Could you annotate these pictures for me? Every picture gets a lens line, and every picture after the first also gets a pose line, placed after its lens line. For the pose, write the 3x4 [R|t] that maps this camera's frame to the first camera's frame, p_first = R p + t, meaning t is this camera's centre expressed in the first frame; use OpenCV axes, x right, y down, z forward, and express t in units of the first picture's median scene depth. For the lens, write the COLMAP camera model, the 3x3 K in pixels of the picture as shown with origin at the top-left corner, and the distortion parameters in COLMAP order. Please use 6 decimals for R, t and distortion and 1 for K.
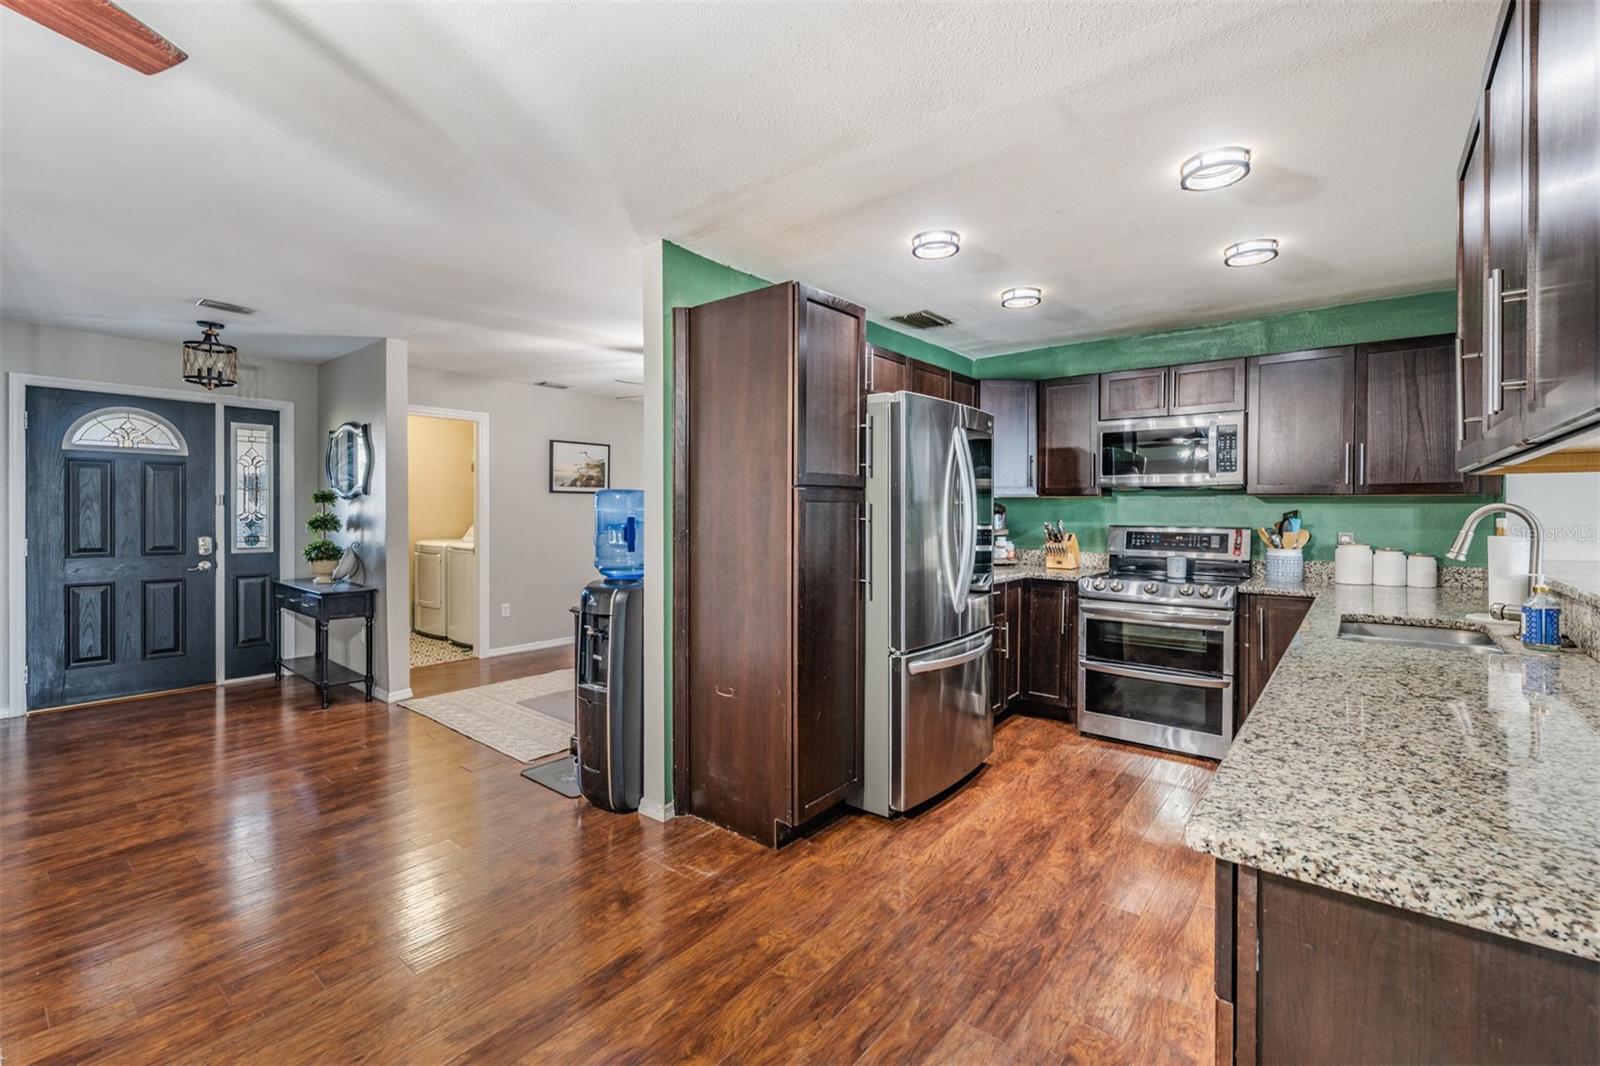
lens RADIAL K [[691.0, 0, 802.1], [0, 691.0, 514.2], [0, 0, 1]] dist [0.000545, -0.000061]
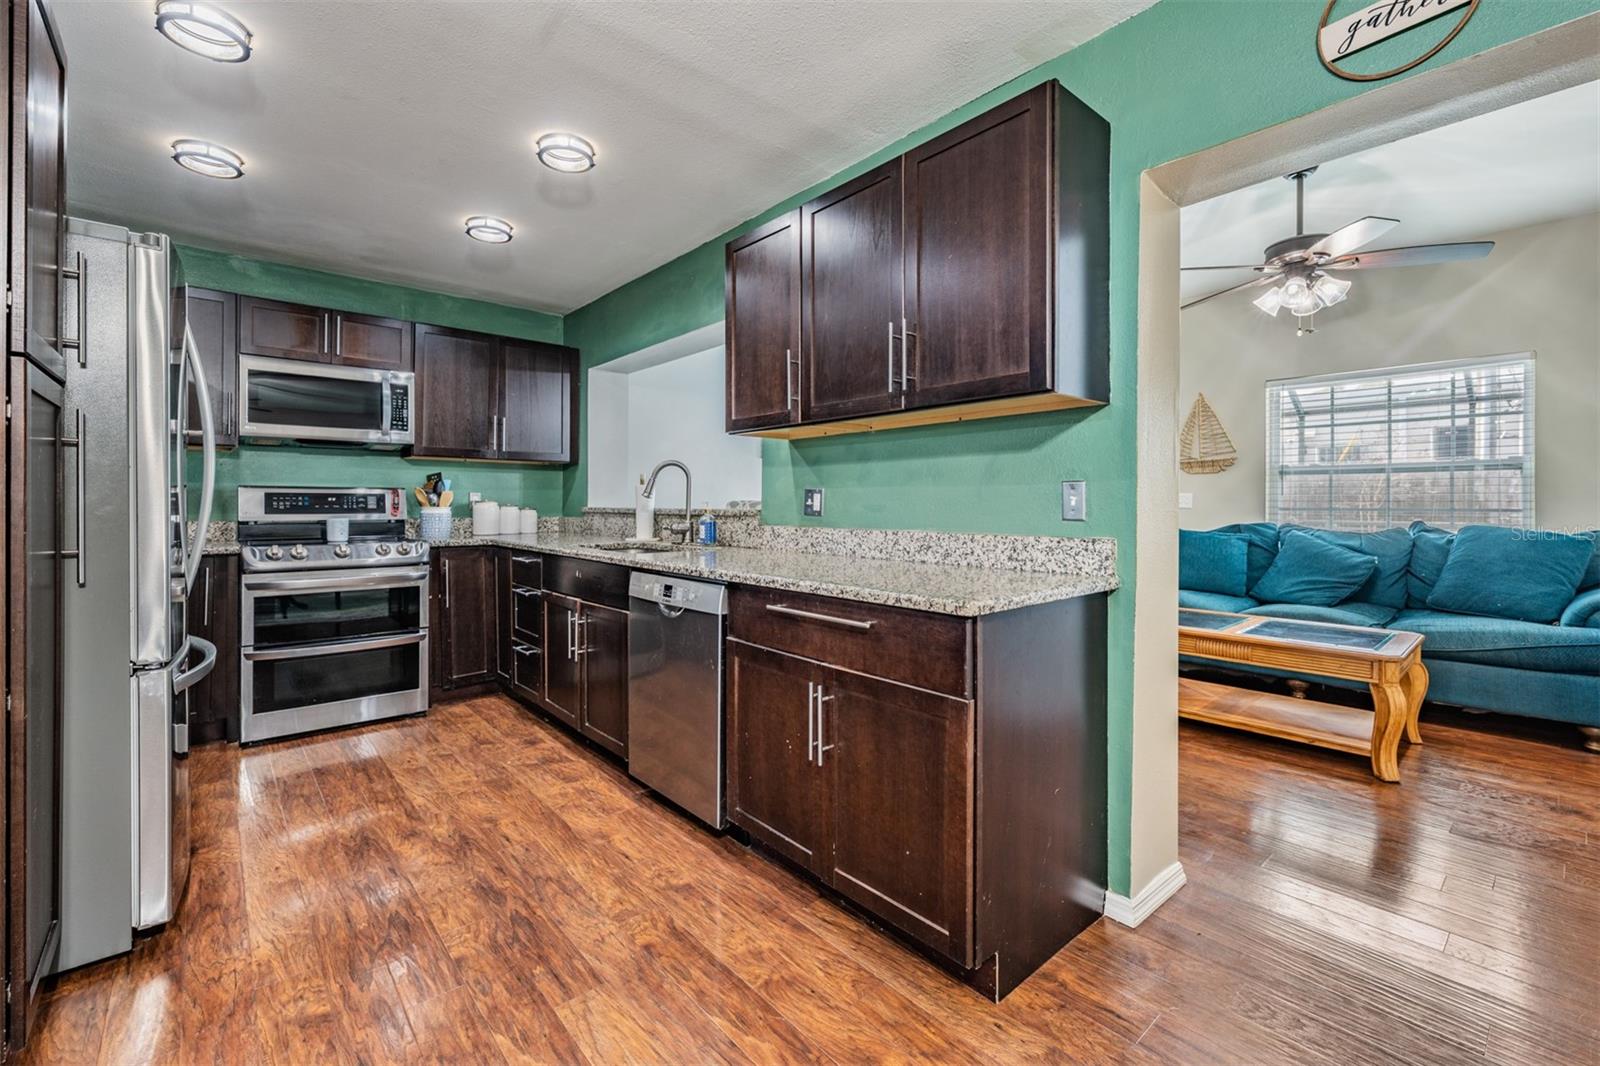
lens RADIAL K [[680.1, 0, 796.4], [0, 680.1, 503.9], [0, 0, 1]] dist [0.000014, -0.000069]
pose [[0.176553, -0.003223, 0.984286, -0.241509], [0.004939, 0.999985, 0.002388, 0.042454], [-0.984279, 0.004439, 0.176567, 0.236999]]
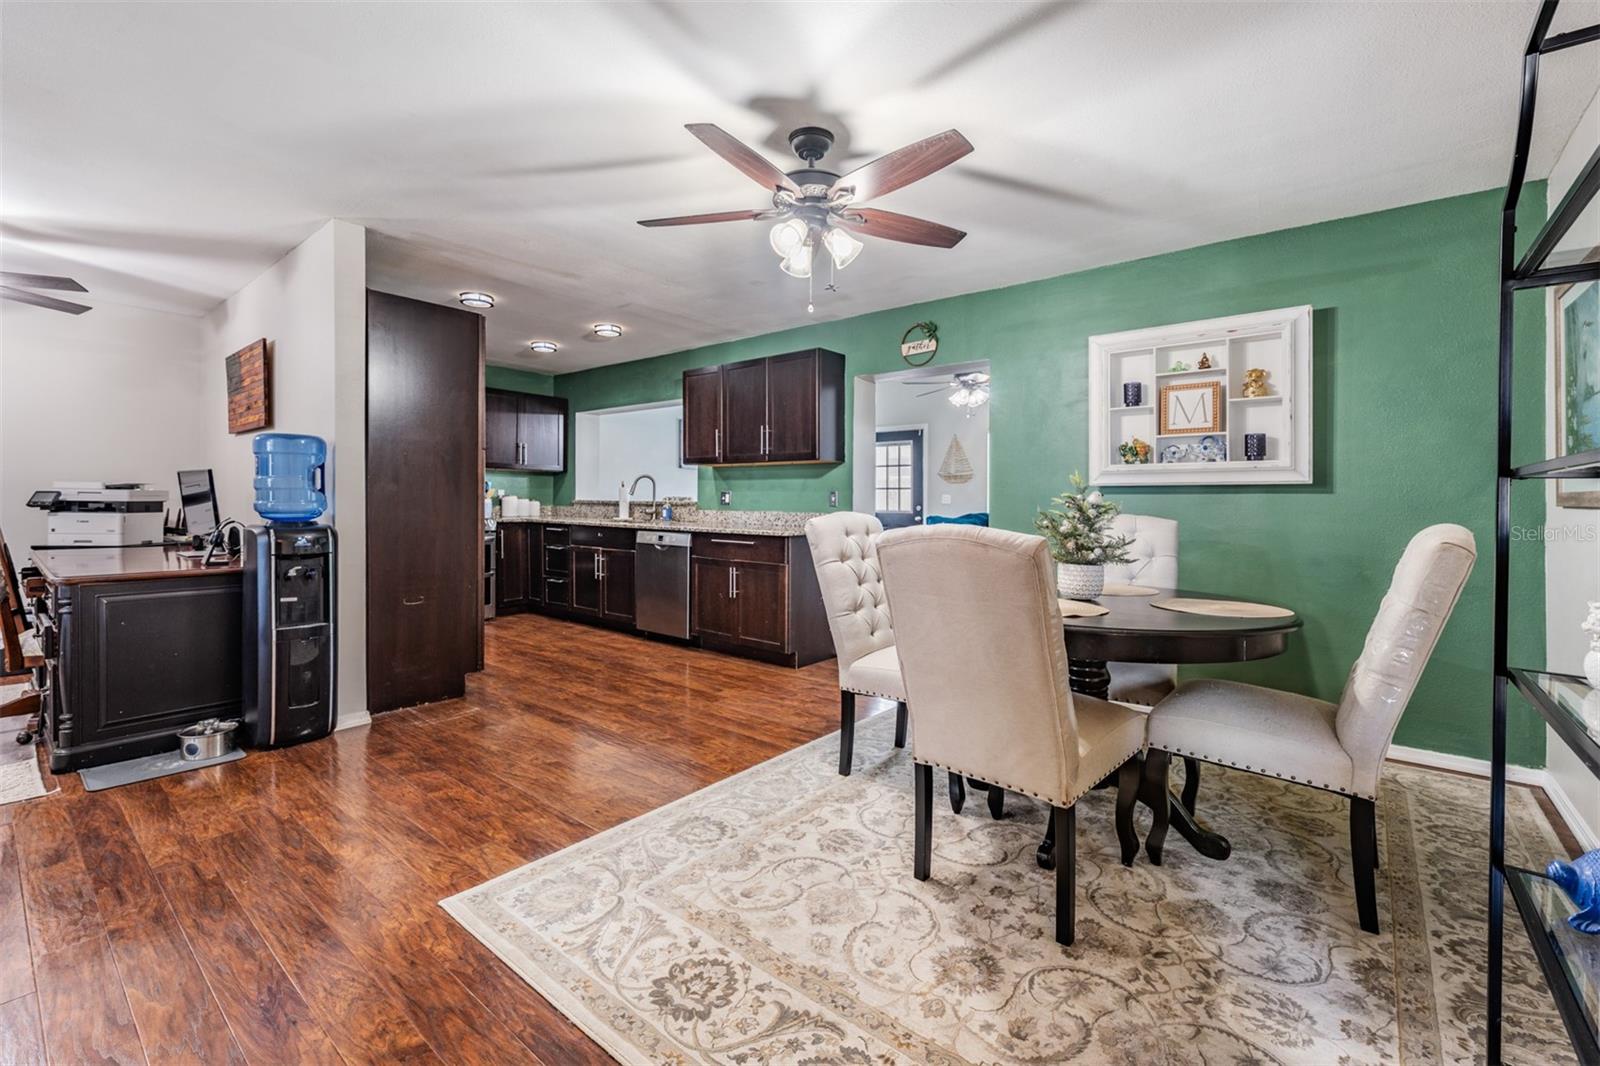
lens RADIAL K [[682.5, 0, 790.4], [0, 682.5, 503.6], [0, 0, 1]] dist [-0.000103, -0.000086]
pose [[0.010752, -0.007795, 0.999912, -0.957412], [-0.004456, 0.999959, 0.007843, 0.041778], [-0.999932, -0.004540, 0.010717, 0.193205]]
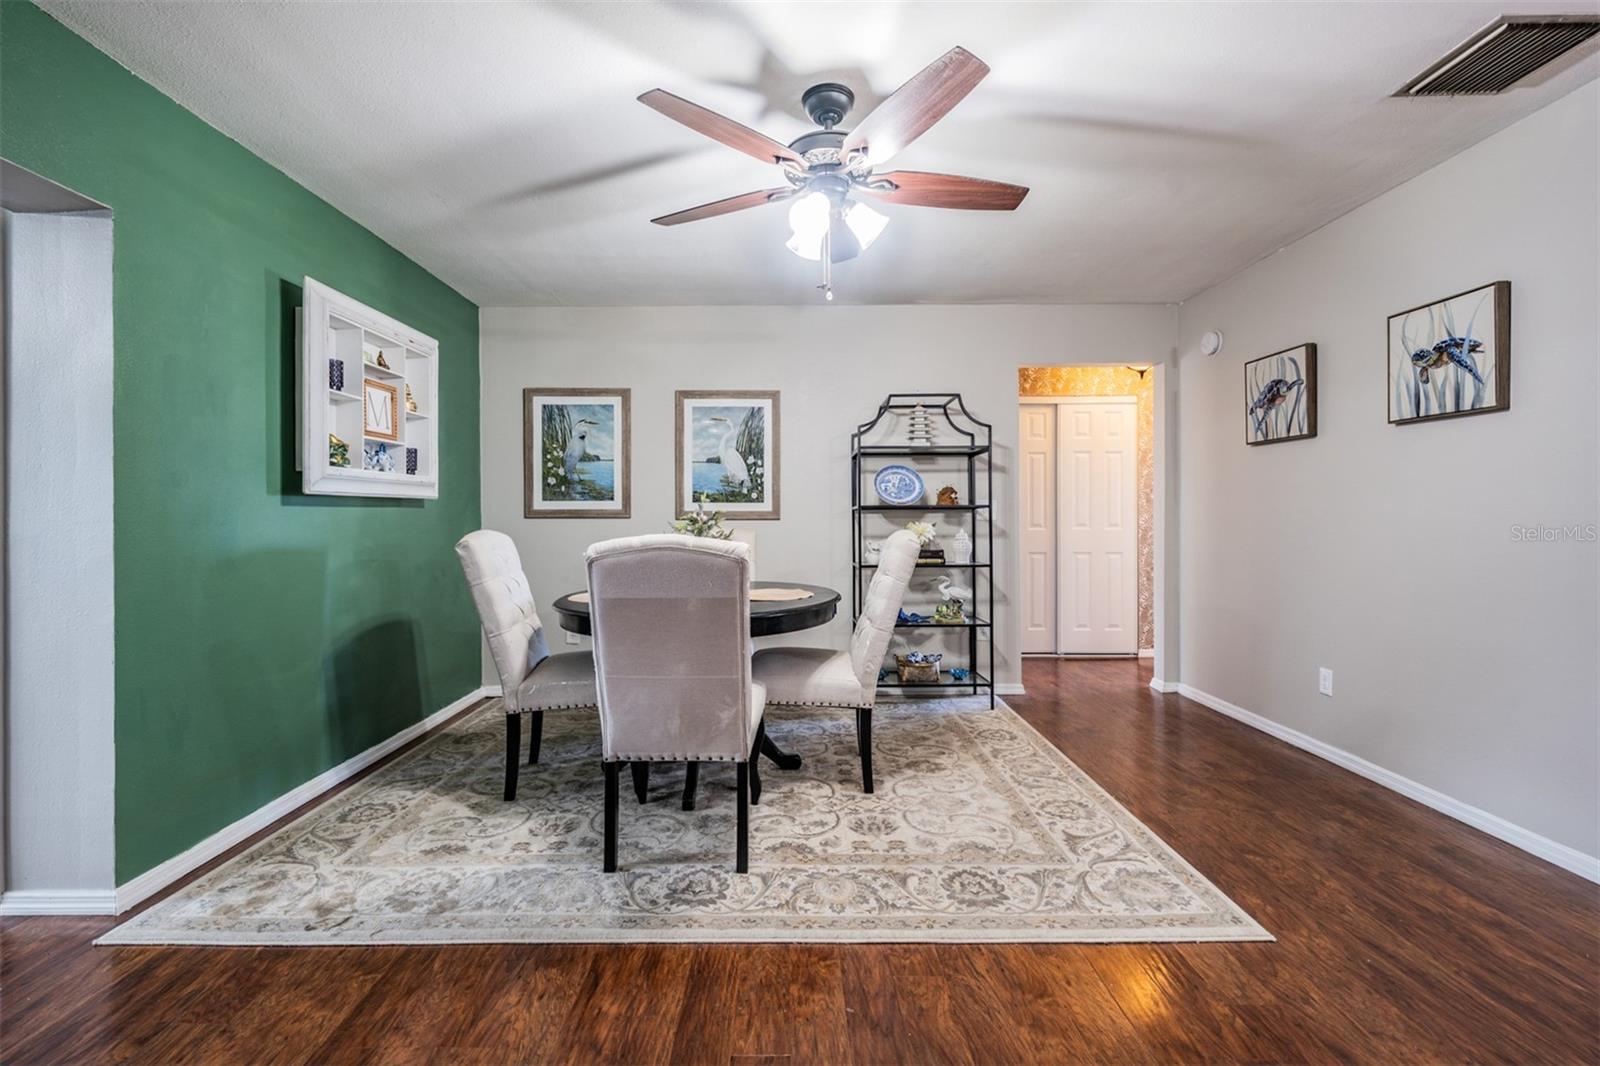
lens RADIAL K [[685.5, 0, 794.0], [0, 685.5, 517.4], [0, 0, 1]] dist [0.000284, -0.000406]
pose [[-0.768724, -0.000739, -0.639580, 0.018622], [-0.003468, 0.999989, 0.003013, 0.041696], [0.639571, 0.004534, -0.768719, 0.572919]]
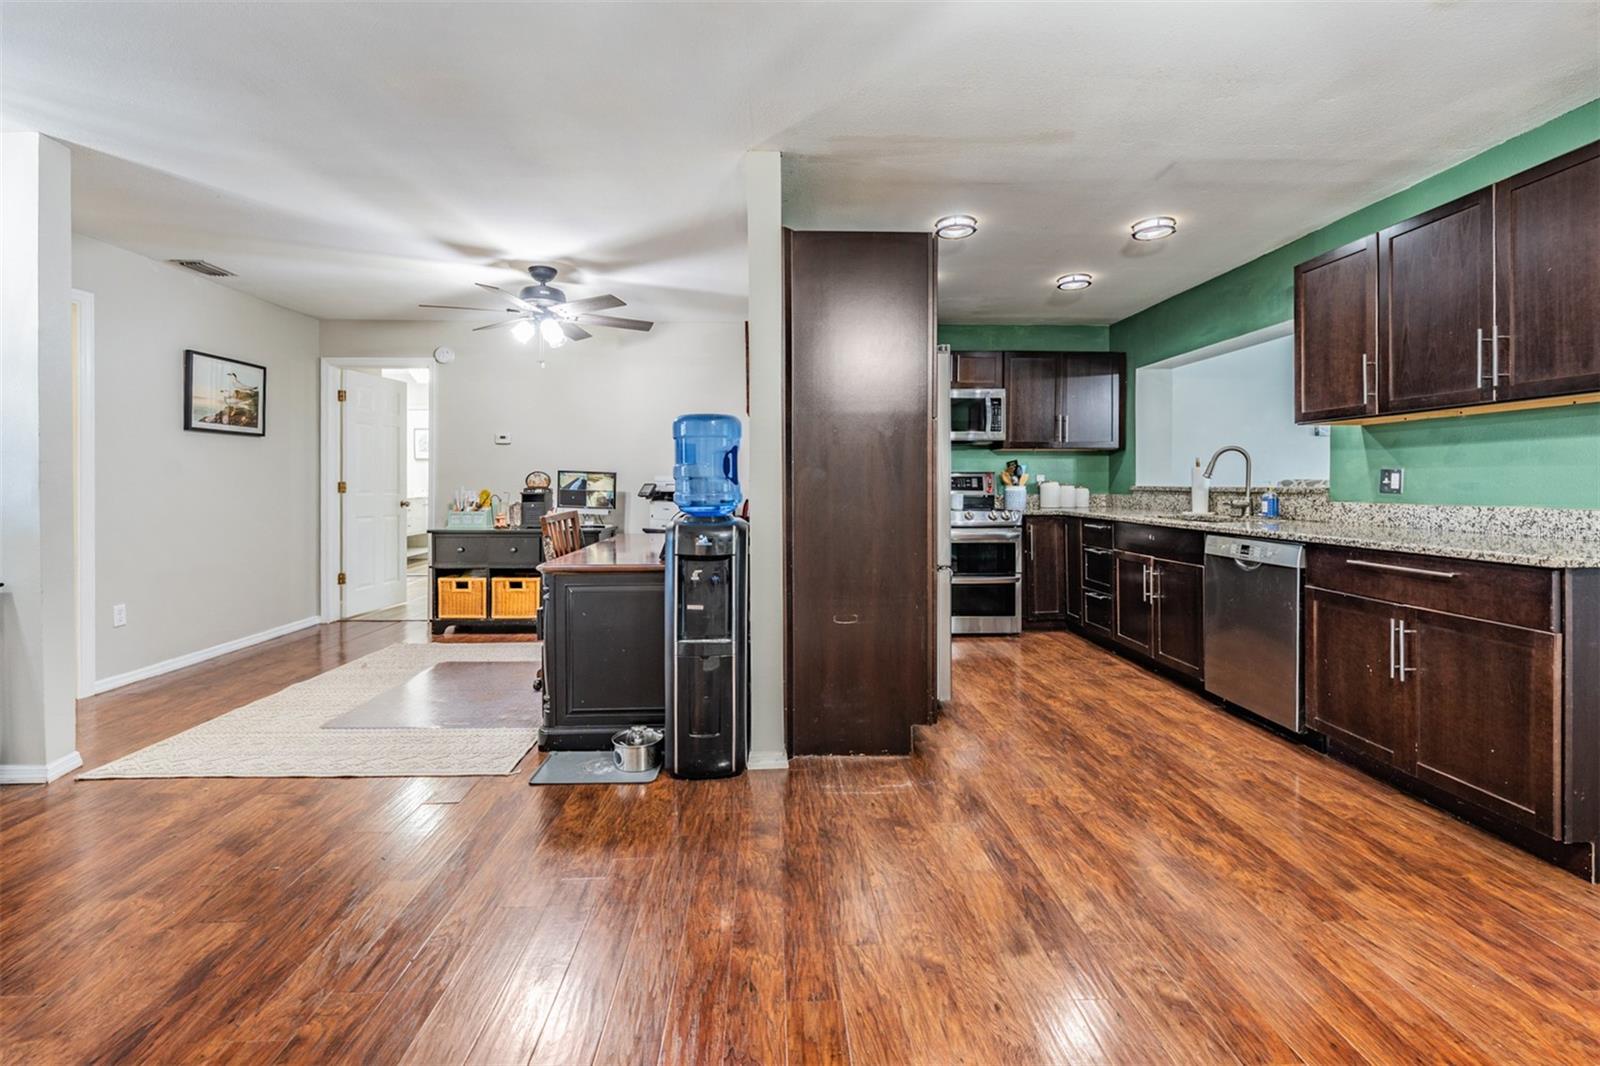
lens RADIAL K [[693.7, 0, 794.6], [0, 693.7, 485.9], [0, 0, 1]] dist [0.001729, -0.000402]
pose [[0.752462, -0.007141, 0.658597, -0.576542], [0.008821, 0.999961, 0.000765, 0.041457], [-0.658577, 0.005234, 0.752495, 0.196012]]
